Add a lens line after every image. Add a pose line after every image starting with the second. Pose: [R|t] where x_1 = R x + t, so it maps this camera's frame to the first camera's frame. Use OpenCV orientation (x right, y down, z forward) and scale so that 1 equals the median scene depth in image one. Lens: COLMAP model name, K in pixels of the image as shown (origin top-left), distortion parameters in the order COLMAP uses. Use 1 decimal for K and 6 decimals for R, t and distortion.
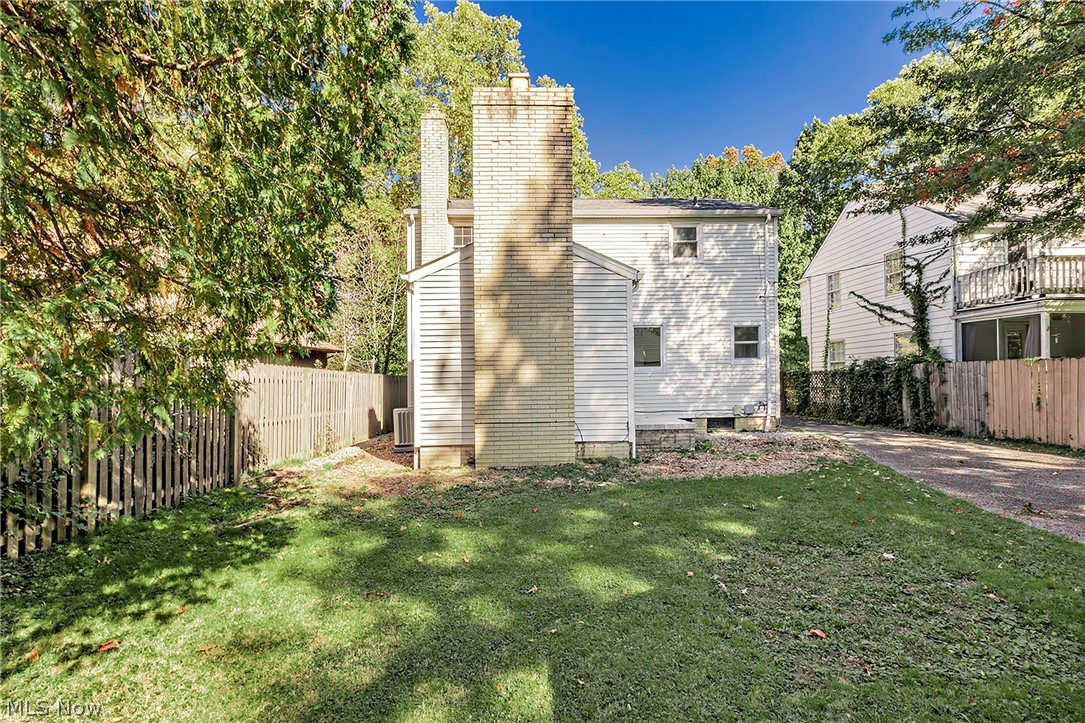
lens RADIAL K [[510.6, 0, 539.0], [0, 510.6, 370.7], [0, 0, 1]] dist [-0.002163, -0.000216]
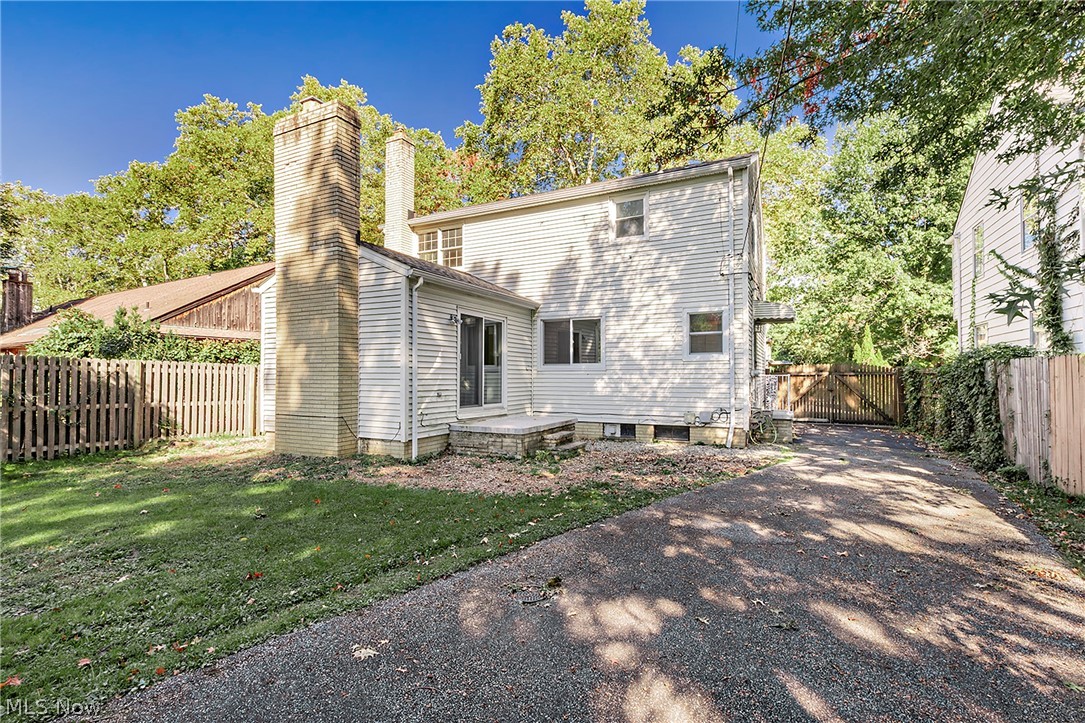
lens RADIAL K [[499.6, 0, 542.5], [0, 499.6, 361.5], [0, 0, 1]] dist [-0.000405, -0.000099]
pose [[0.869073, 0.002279, -0.494679, 0.578633], [-0.003459, 0.999993, -0.001470, -0.009406], [0.494672, 0.002989, 0.869074, 0.197648]]
